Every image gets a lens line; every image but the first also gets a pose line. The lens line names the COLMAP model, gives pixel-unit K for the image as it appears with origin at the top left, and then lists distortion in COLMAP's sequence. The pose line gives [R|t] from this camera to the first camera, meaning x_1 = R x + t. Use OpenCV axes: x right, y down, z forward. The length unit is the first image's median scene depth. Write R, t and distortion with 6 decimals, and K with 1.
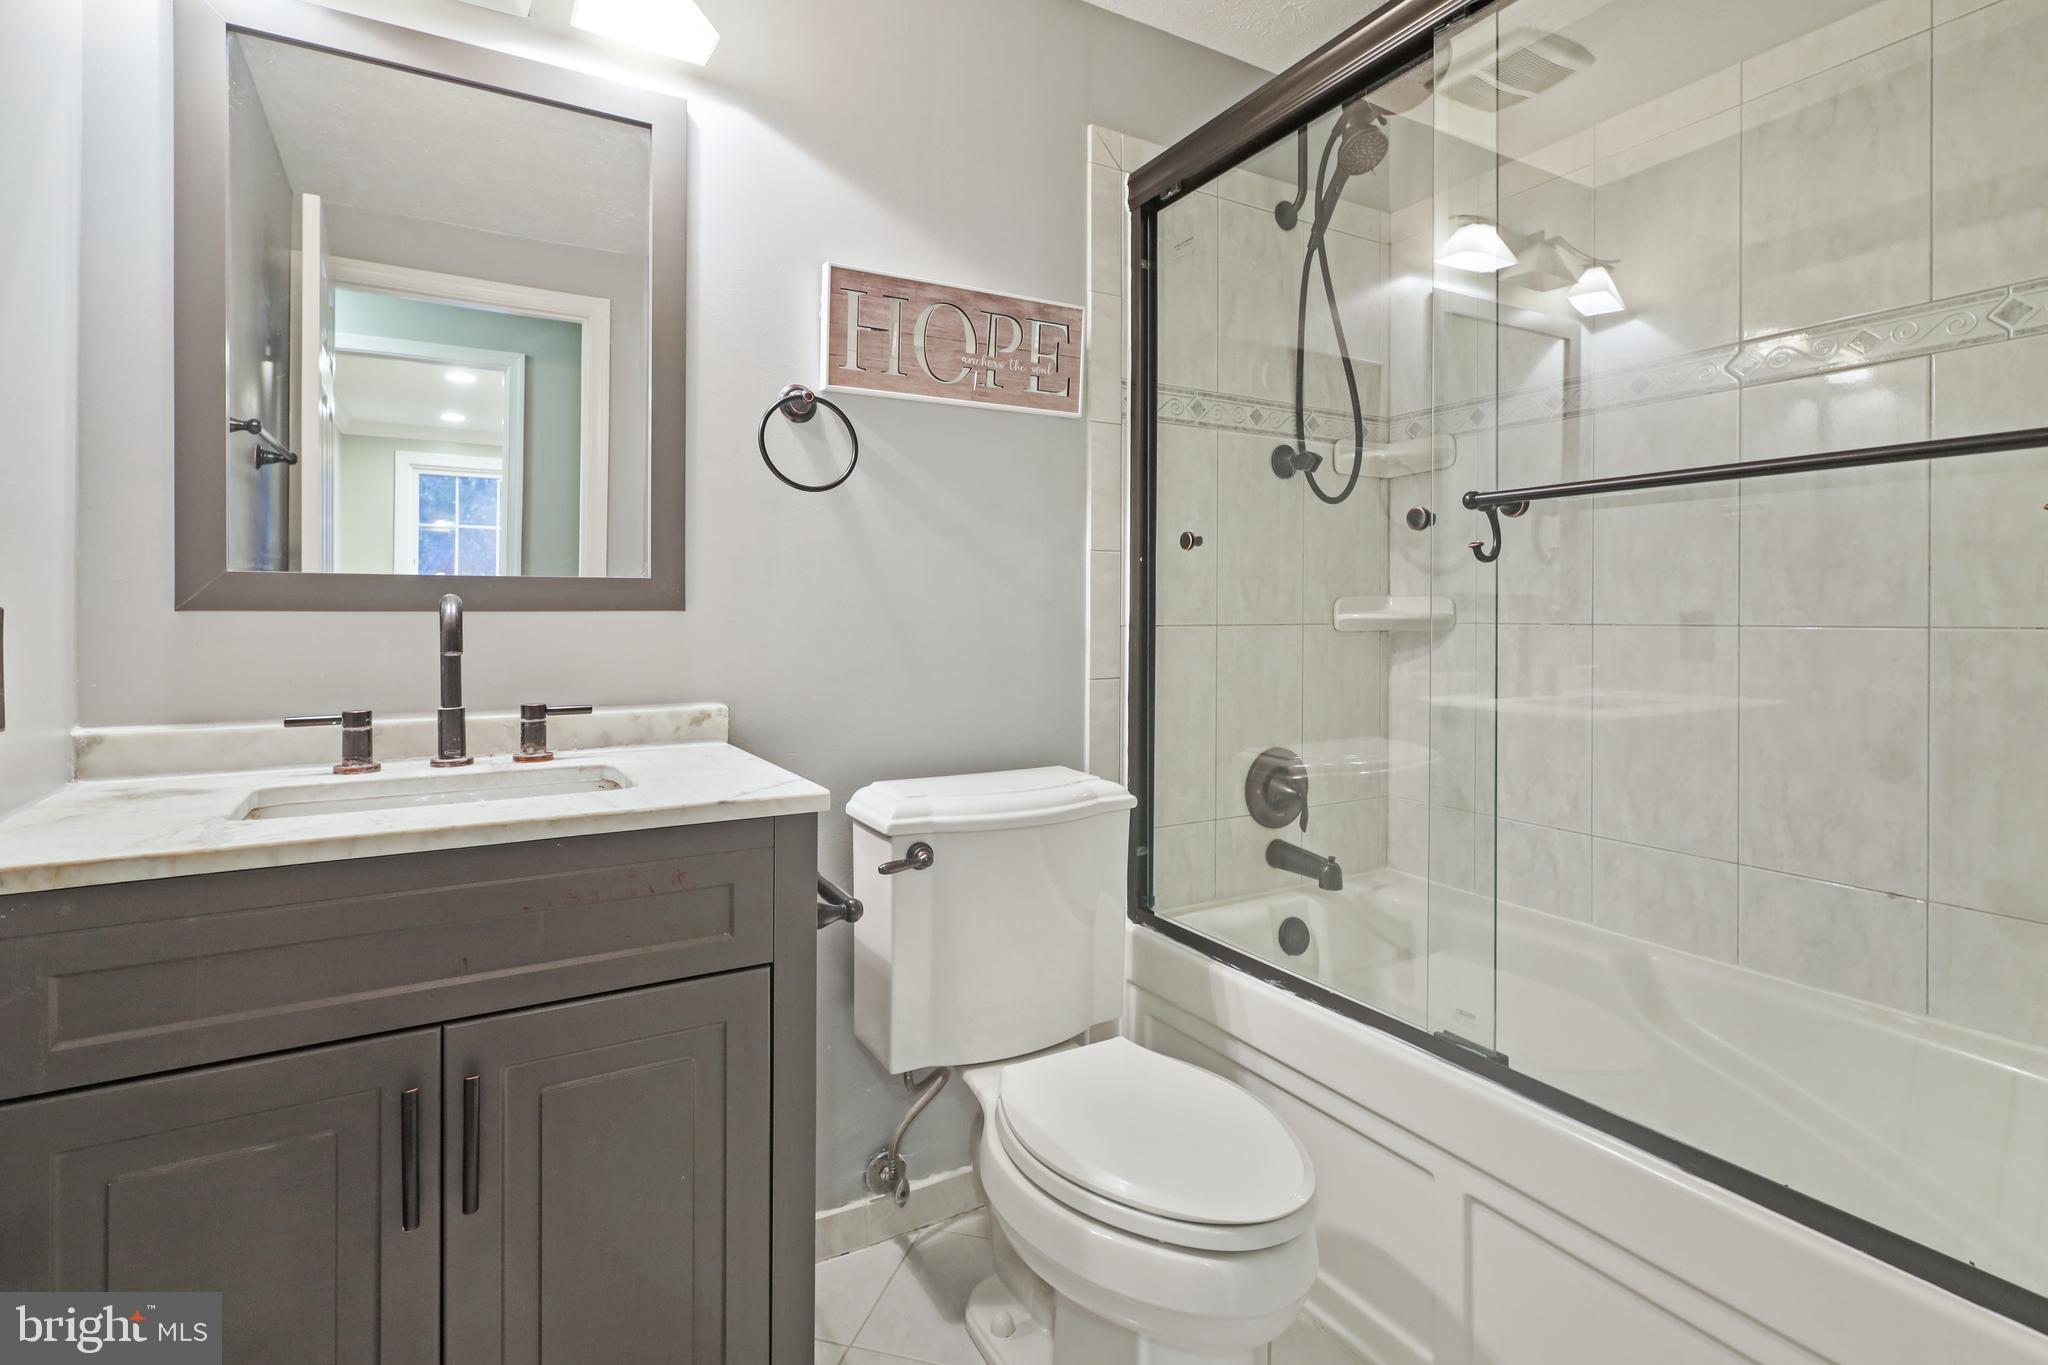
lens RADIAL K [[971.8, 0, 1003.8], [0, 971.8, 621.6], [0, 0, 1]] dist [-0.009175, 0.003756]
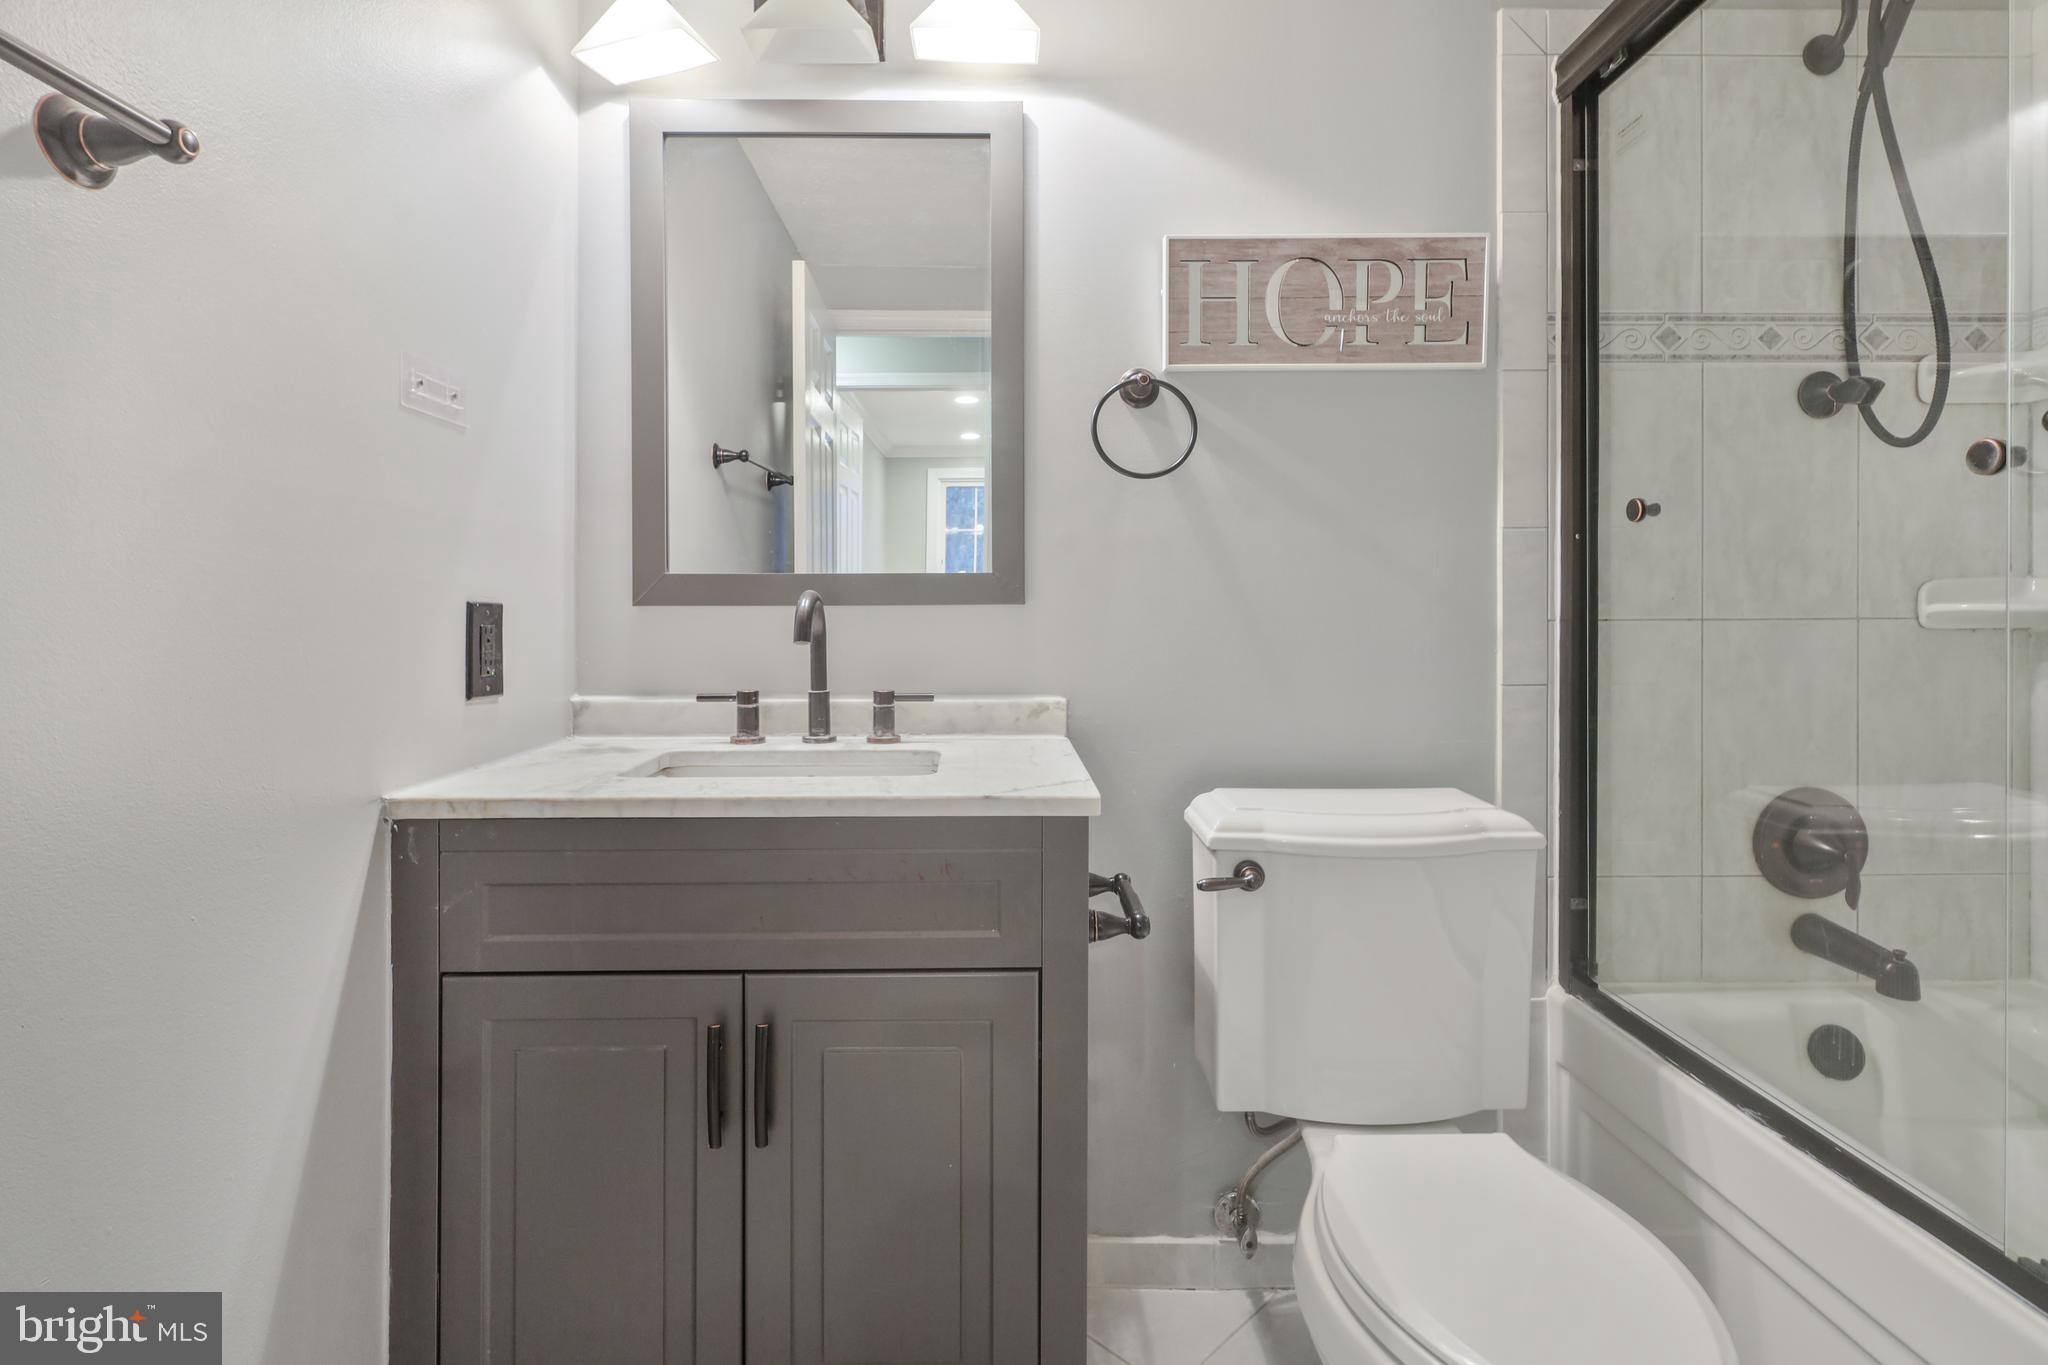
lens RADIAL K [[971.8, 0, 1004.9], [0, 971.8, 611.0], [0, 0, 1]] dist [-0.009175, 0.003756]
pose [[0.874818, -0.000971, -0.484450, 0.131701], [-0.000604, 0.999995, -0.003095, -0.000556], [0.484451, 0.003000, 0.874813, 0.090277]]
